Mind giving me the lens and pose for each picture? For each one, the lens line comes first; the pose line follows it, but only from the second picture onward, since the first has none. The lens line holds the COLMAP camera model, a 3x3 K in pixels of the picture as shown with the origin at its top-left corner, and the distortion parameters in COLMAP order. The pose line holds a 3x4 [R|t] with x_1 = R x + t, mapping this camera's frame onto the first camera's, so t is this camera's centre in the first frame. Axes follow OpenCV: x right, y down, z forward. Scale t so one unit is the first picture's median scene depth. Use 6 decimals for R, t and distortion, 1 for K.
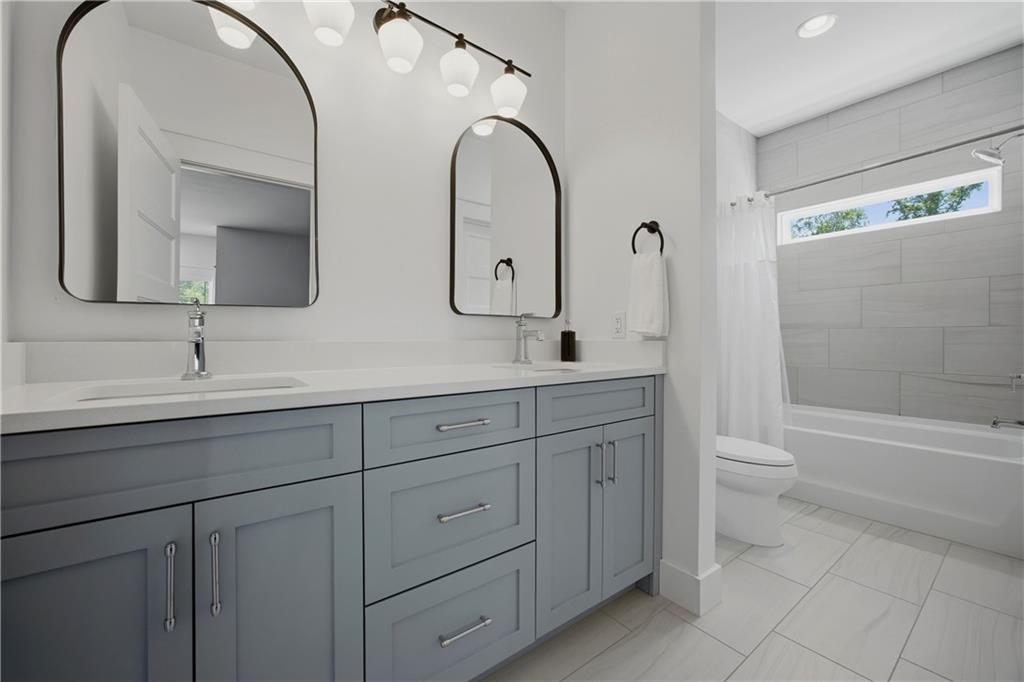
lens RADIAL K [[399.7, 0, 518.9], [0, 399.7, 337.5], [0, 0, 1]] dist [-0.000500, -0.000007]
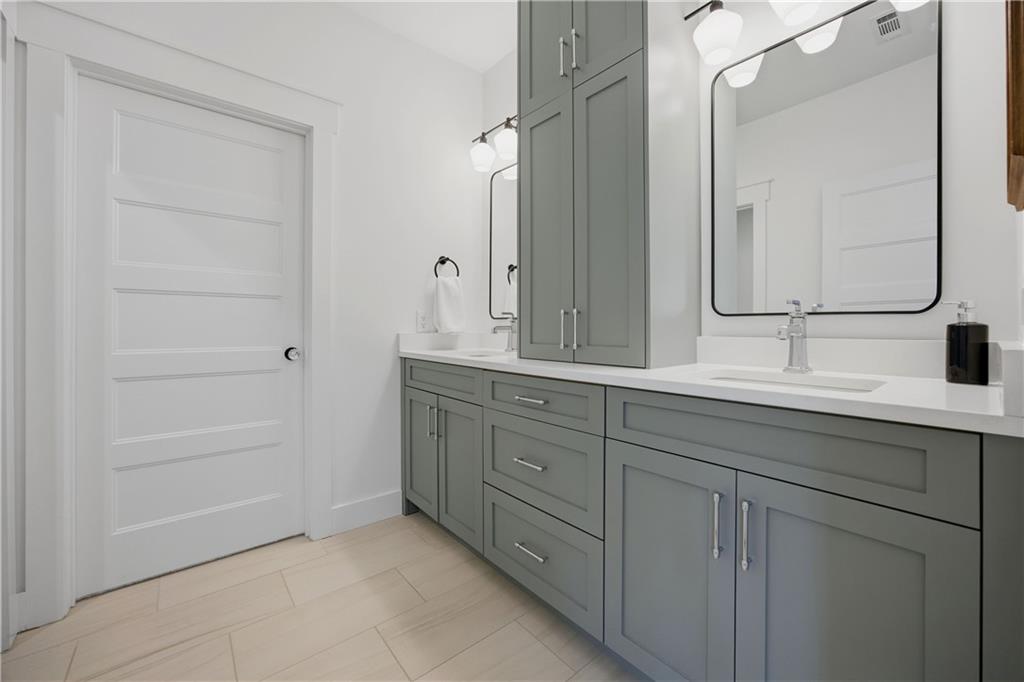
lens RADIAL K [[399.7, 0, 518.9], [0, 399.7, 337.5], [0, 0, 1]] dist [-0.000500, -0.000007]
pose [[0.025703, 0.005424, -0.999655, 0.597852], [0.000178, 0.999985, 0.005430, -0.001419], [0.999670, -0.000318, 0.025702, 0.444048]]
